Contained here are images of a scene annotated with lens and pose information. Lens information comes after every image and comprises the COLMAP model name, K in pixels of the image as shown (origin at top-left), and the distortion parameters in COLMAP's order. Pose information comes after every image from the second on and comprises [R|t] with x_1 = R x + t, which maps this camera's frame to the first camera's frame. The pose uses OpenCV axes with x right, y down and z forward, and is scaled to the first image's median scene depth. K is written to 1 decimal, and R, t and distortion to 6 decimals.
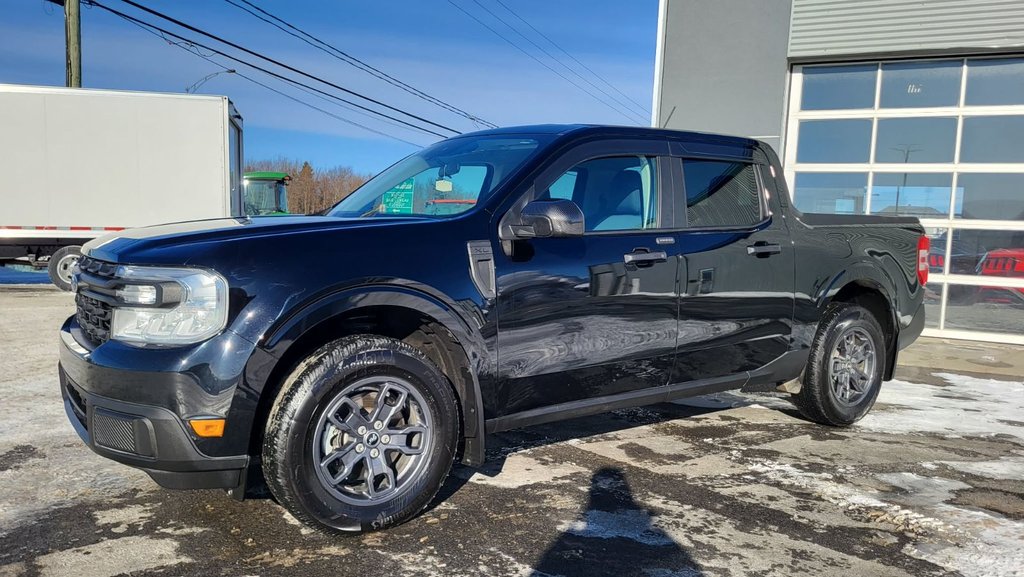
lens RADIAL K [[777.1, 0, 505.6], [0, 777.1, 290.8], [0, 0, 1]] dist [0.052434, -0.038842]
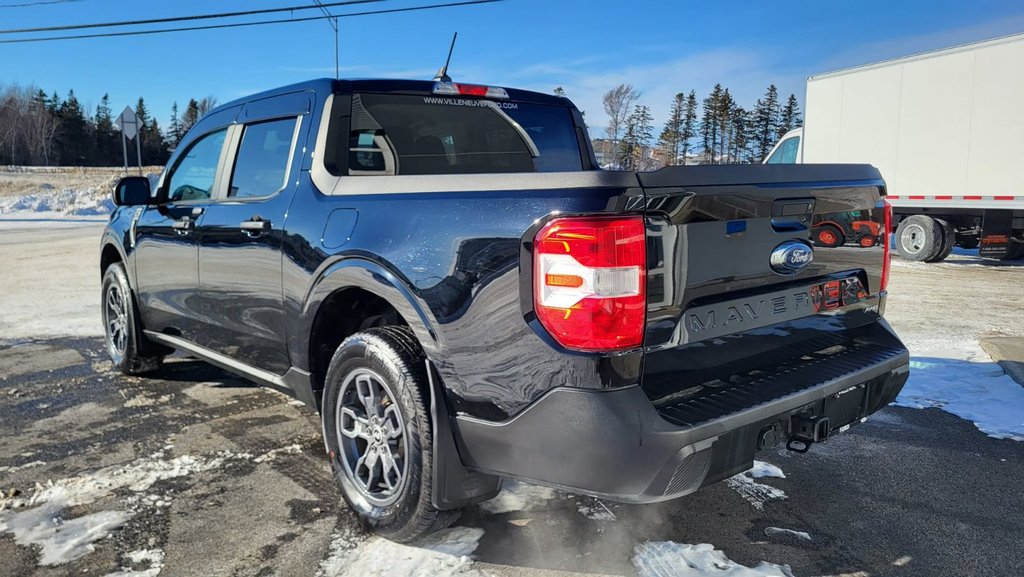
lens RADIAL K [[779.1, 0, 488.1], [0, 779.1, 273.4], [0, 0, 1]] dist [0.040419, -0.010242]
pose [[0.081886, 0.094665, -0.992136, 1.450702], [-0.076639, 0.993129, 0.088434, -0.117779], [0.993691, 0.068795, 0.088579, 1.464457]]
